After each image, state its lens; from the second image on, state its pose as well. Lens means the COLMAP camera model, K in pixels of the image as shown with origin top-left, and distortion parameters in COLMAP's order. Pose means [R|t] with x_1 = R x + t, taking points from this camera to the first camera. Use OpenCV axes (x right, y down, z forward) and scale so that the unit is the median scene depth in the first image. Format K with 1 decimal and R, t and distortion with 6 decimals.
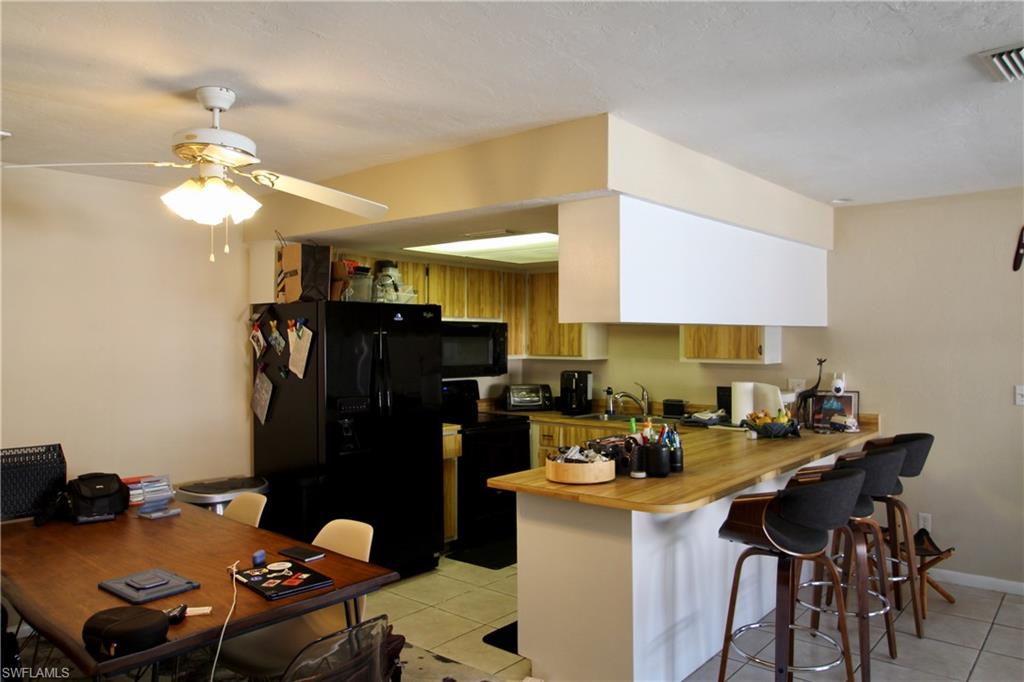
lens RADIAL K [[736.6, 0, 513.7], [0, 736.6, 332.1], [0, 0, 1]] dist [-0.037646, 0.001051]
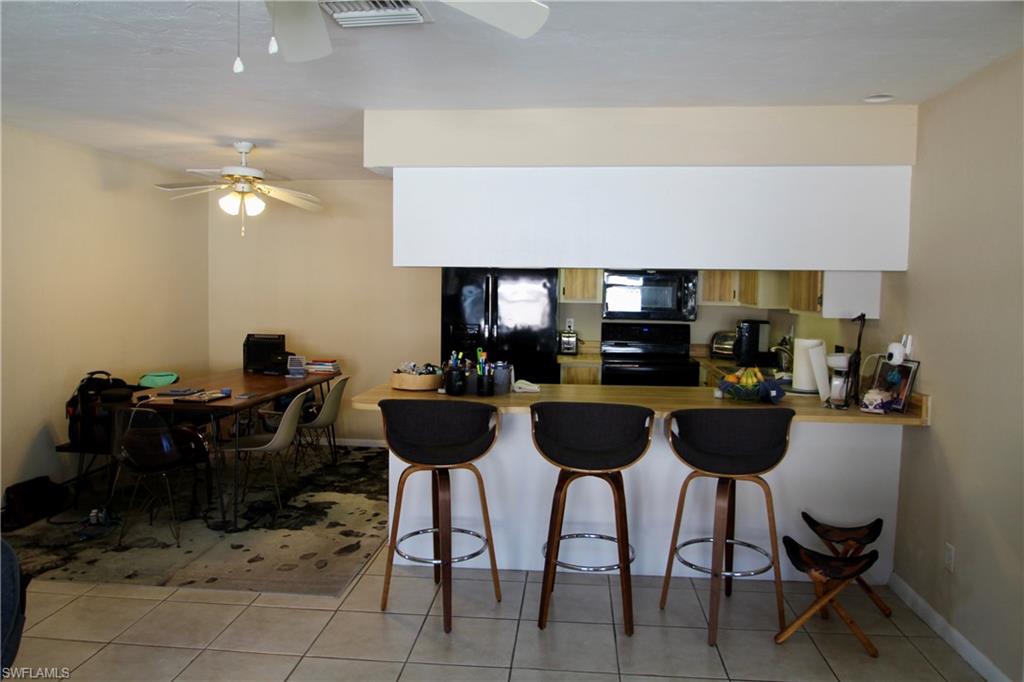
lens RADIAL K [[736.6, 0, 513.7], [0, 736.6, 332.1], [0, 0, 1]] dist [-0.037646, 0.001051]
pose [[0.576174, 0.064349, -0.814790, 0.685364], [-0.008509, 0.997314, 0.072747, 0.002664], [0.817283, -0.034982, 0.575174, 0.215426]]
